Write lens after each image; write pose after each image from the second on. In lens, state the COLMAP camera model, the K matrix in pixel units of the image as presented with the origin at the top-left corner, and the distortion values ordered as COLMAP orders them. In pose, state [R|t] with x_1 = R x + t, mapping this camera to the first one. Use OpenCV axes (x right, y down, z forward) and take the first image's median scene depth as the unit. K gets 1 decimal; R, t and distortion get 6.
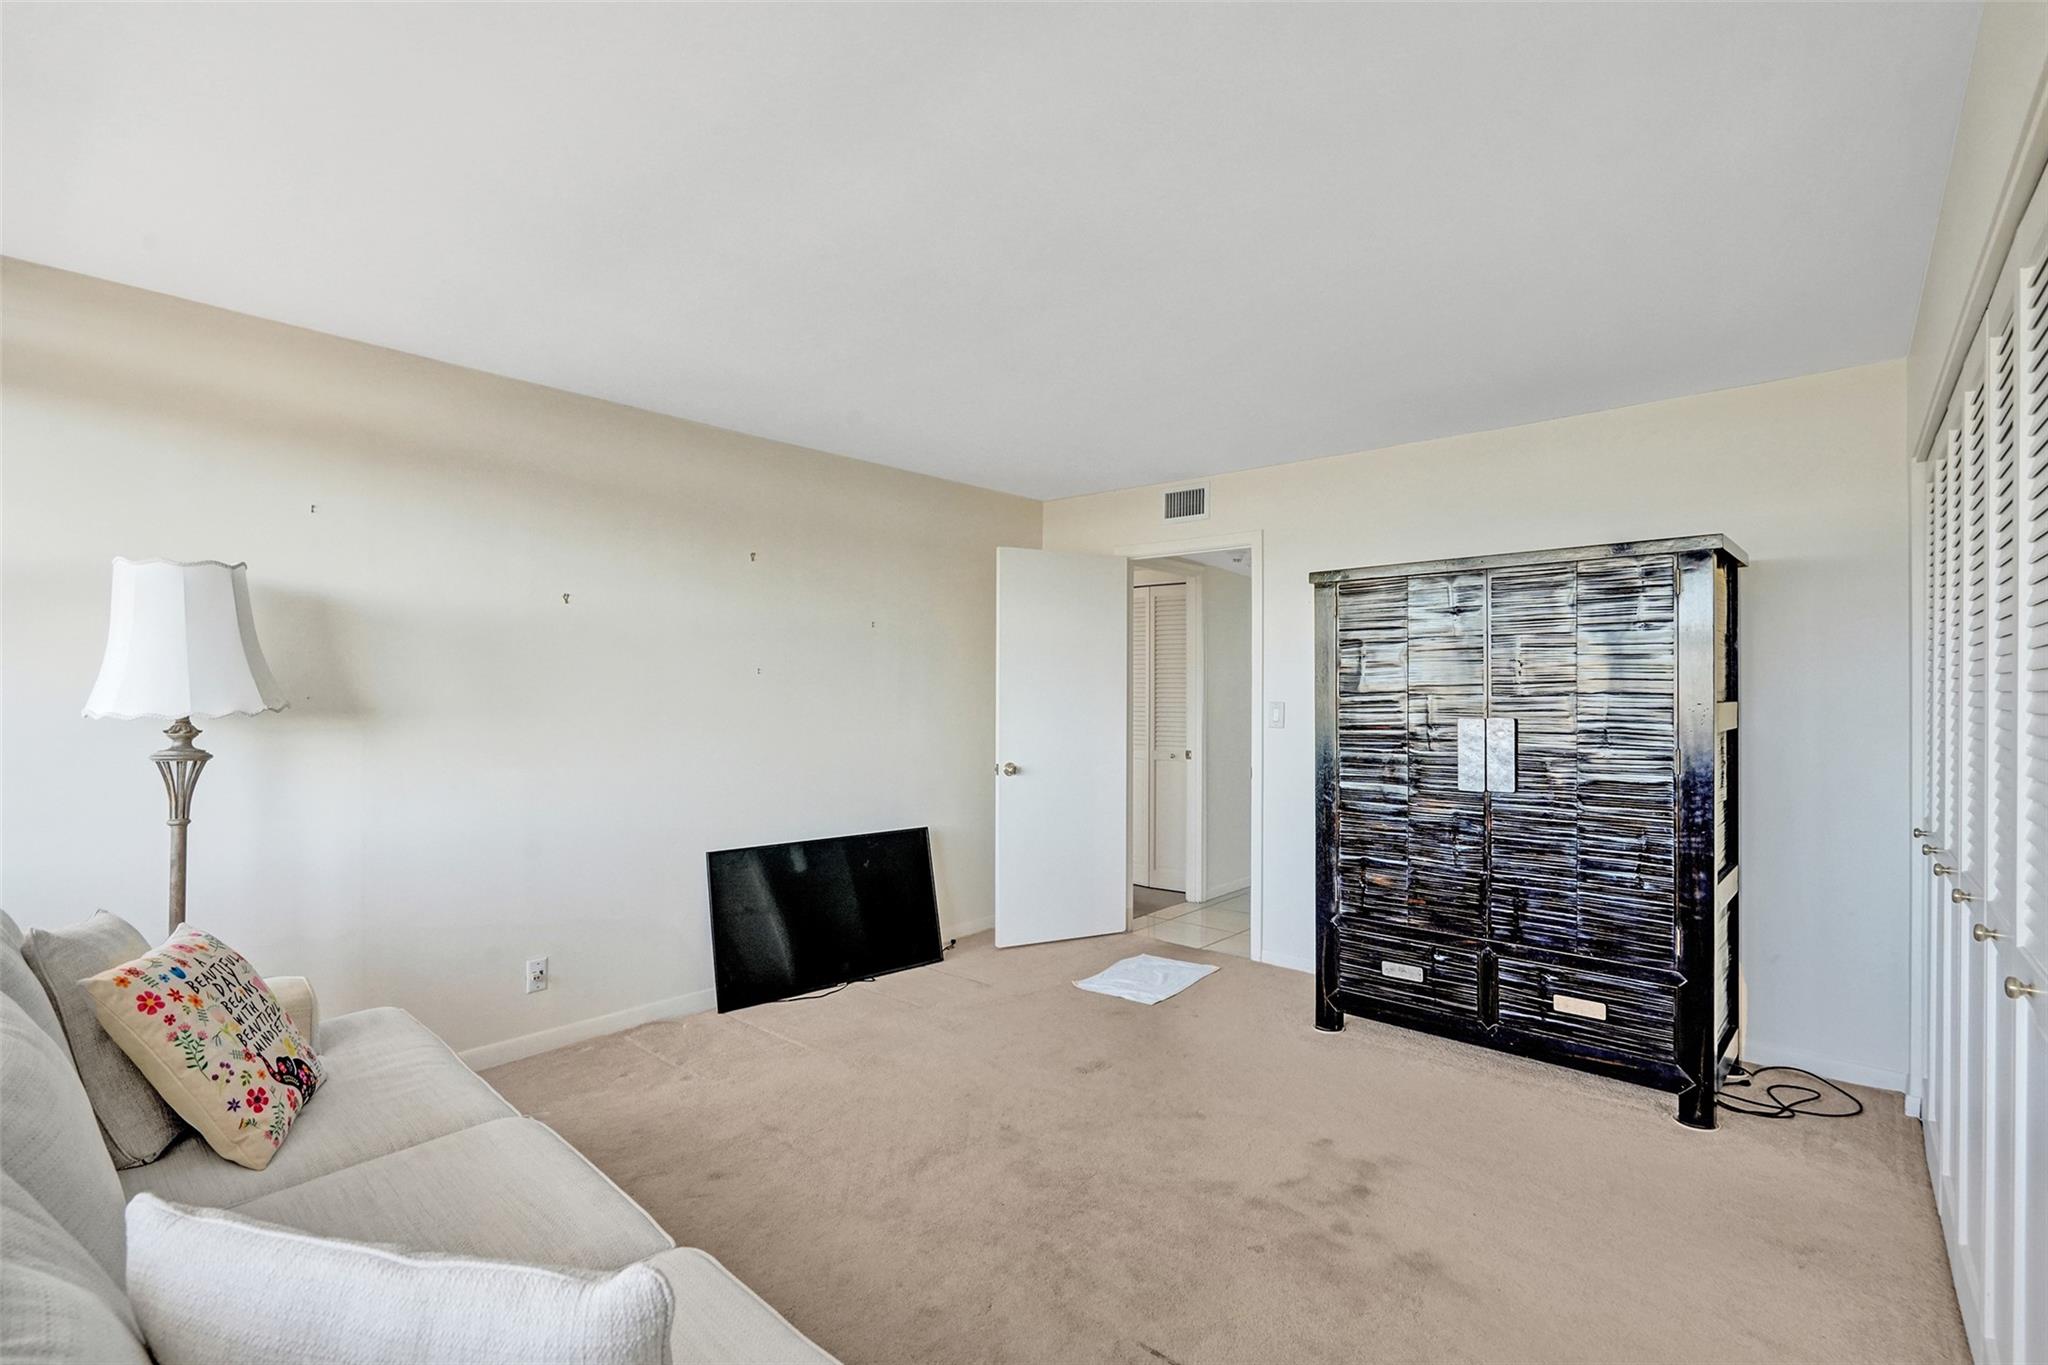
lens RADIAL K [[930.7, 0, 1046.6], [0, 930.7, 703.5], [0, 0, 1]] dist [0.002312, 0.000237]
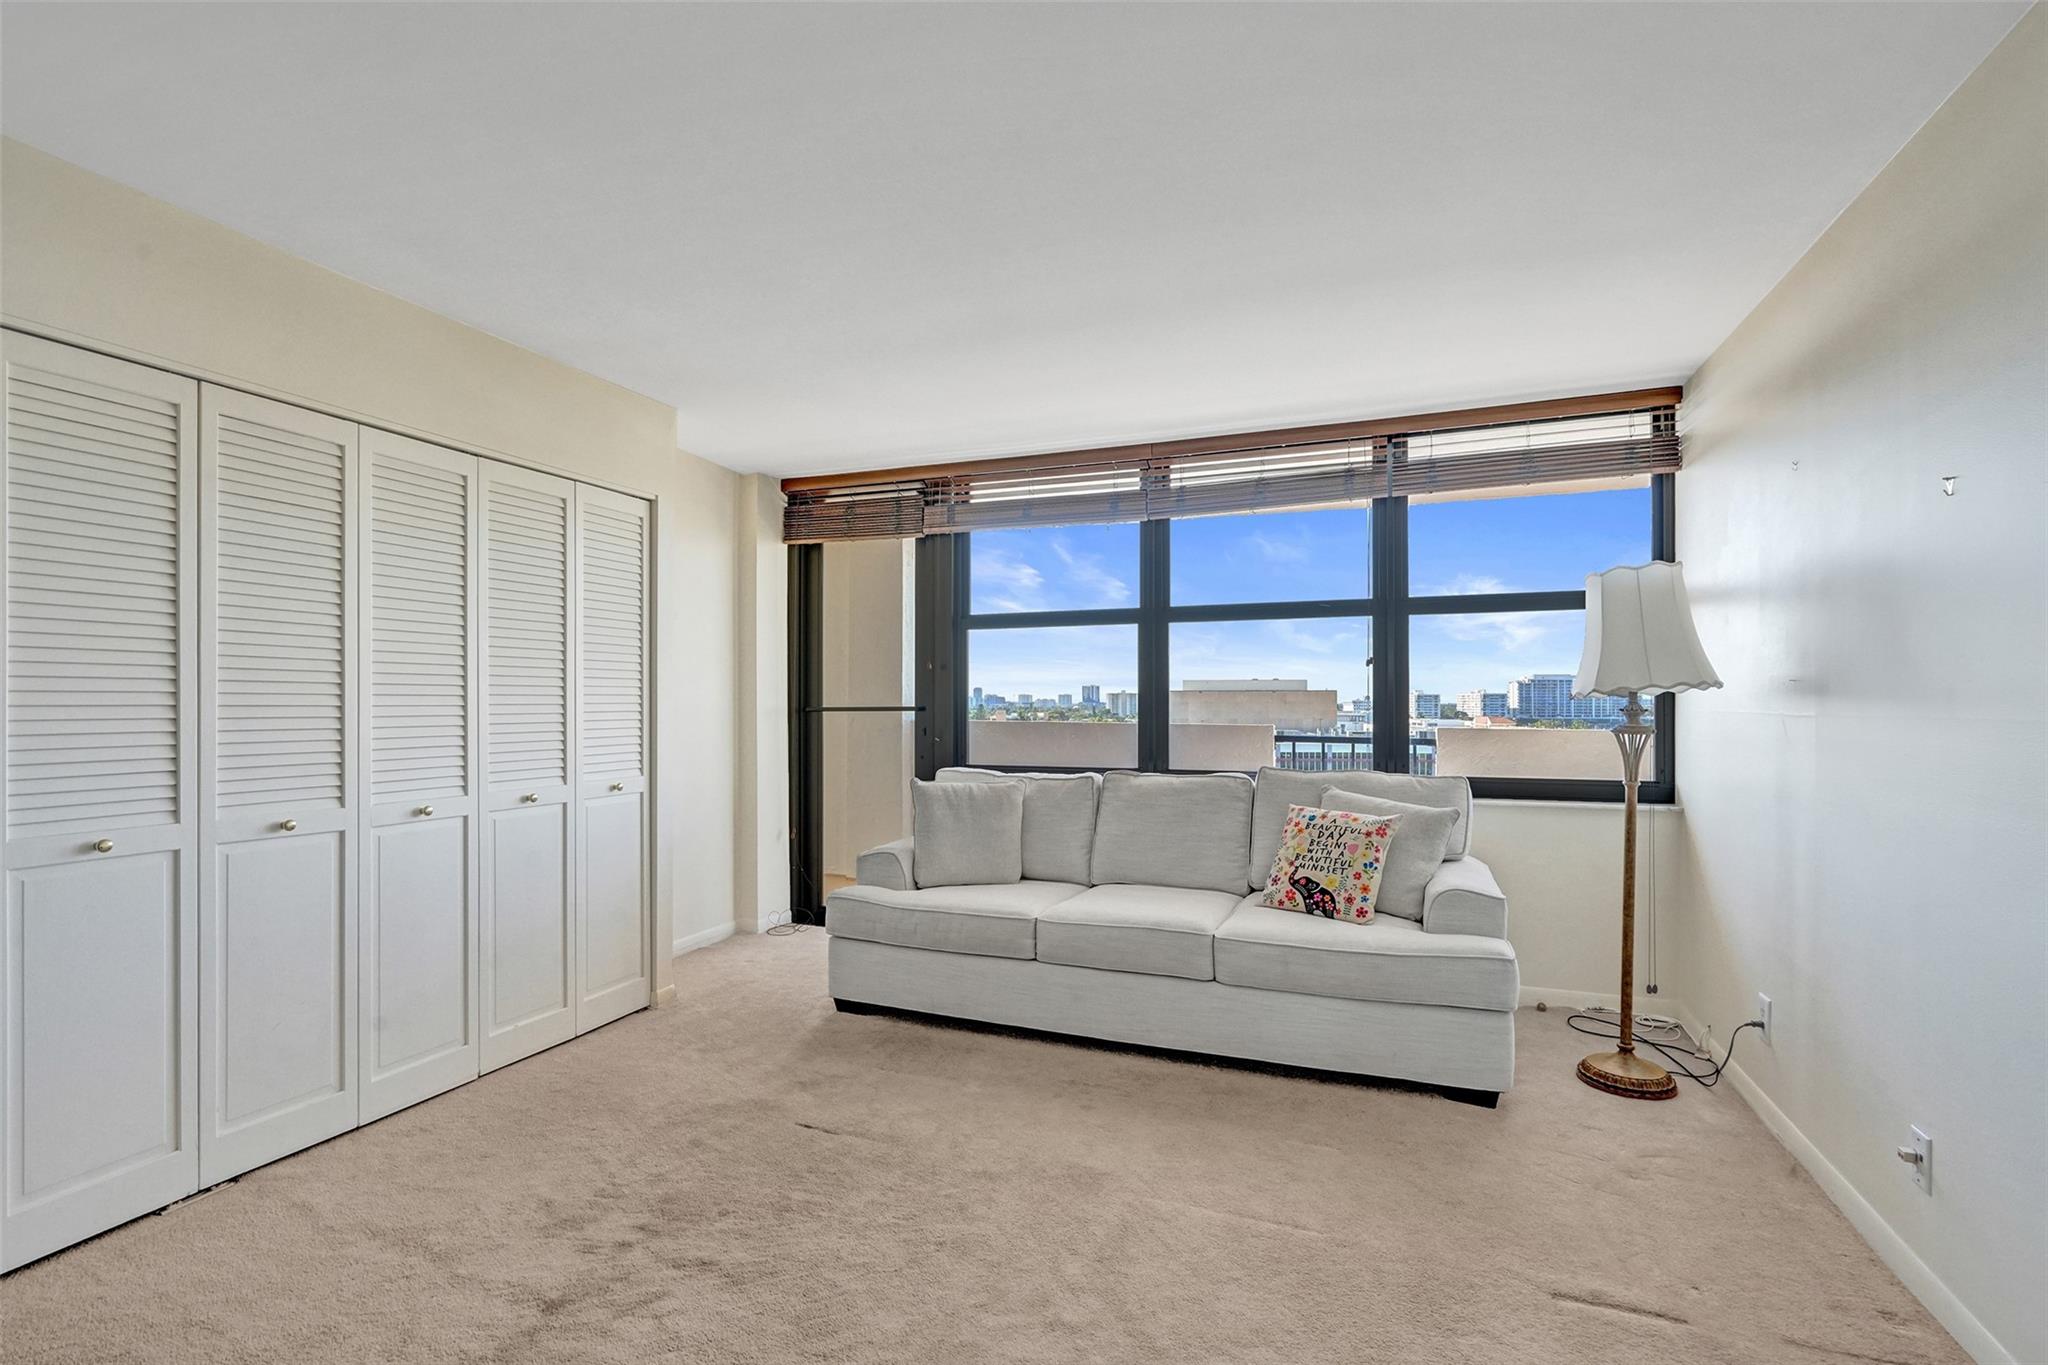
lens RADIAL K [[930.7, 0, 1046.6], [0, 930.7, 703.5], [0, 0, 1]] dist [0.002312, 0.000237]
pose [[-0.947727, -0.000371, -0.319082, 0.220851], [0.000535, 0.999996, -0.002753, 0.027925], [0.319082, -0.002780, -0.947723, 2.105303]]
